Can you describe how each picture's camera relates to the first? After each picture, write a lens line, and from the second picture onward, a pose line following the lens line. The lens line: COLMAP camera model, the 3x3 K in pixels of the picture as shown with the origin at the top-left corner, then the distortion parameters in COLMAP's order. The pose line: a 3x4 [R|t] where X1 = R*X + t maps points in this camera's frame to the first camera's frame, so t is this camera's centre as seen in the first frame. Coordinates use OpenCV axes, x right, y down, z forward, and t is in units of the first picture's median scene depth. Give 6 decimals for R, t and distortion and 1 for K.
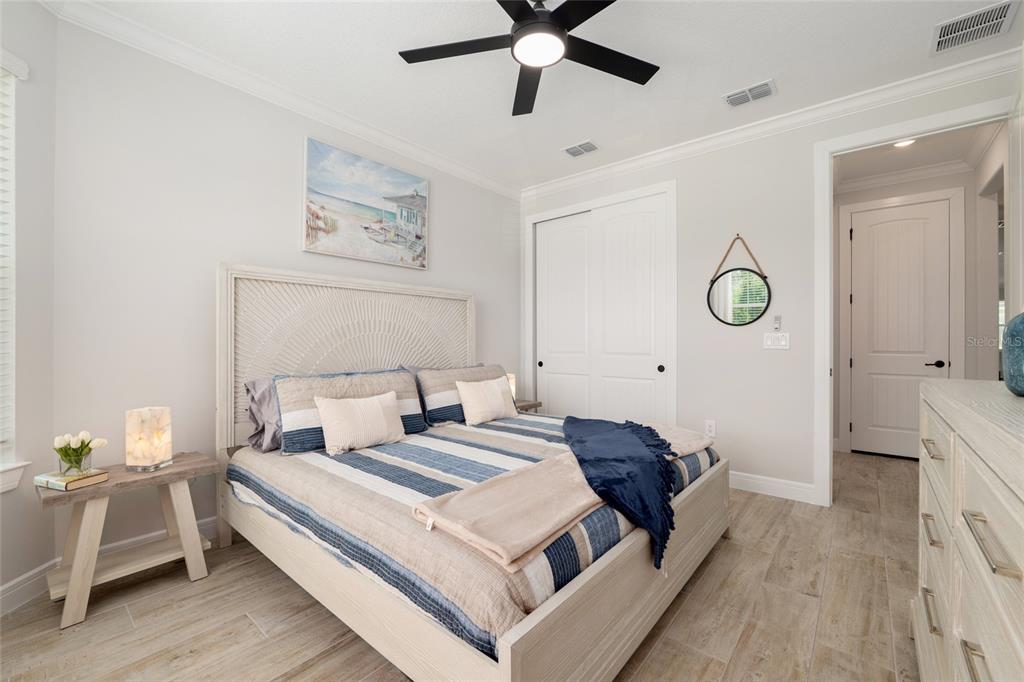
lens RADIAL K [[419.1, 0, 520.2], [0, 419.1, 341.3], [0, 0, 1]] dist [0.000361, 0.000027]
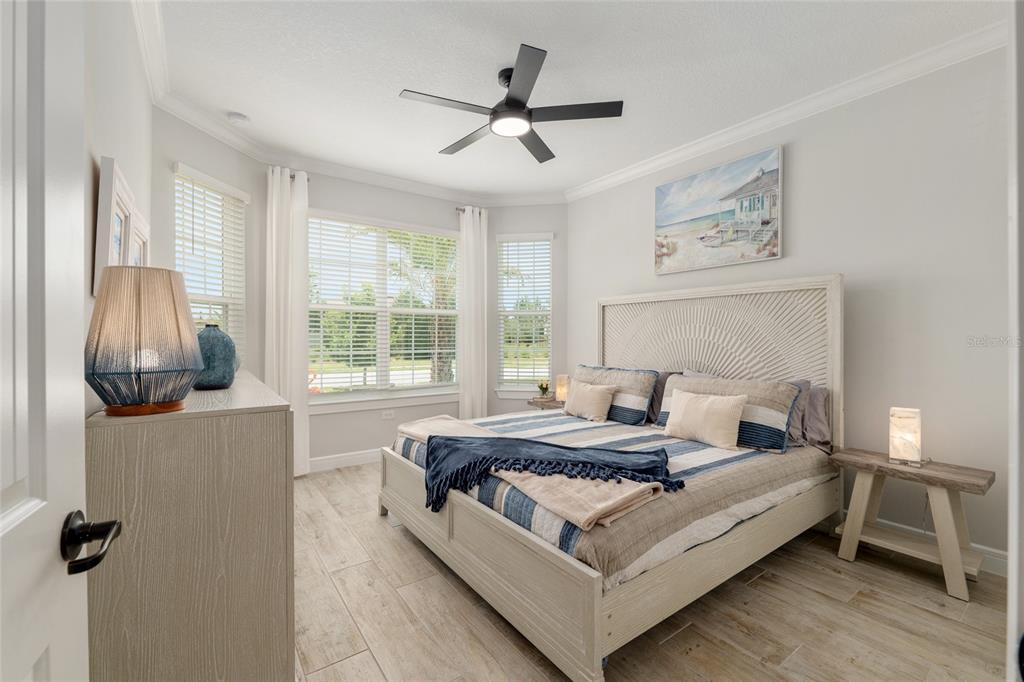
lens RADIAL K [[440.5, 0, 517.2], [0, 440.5, 336.1], [0, 0, 1]] dist [-0.006630, 0.000517]
pose [[-0.245593, 0.016837, -0.969227, 0.791071], [0.016260, 0.999780, 0.013247, -0.041415], [0.969237, -0.012507, -0.245813, 0.772597]]
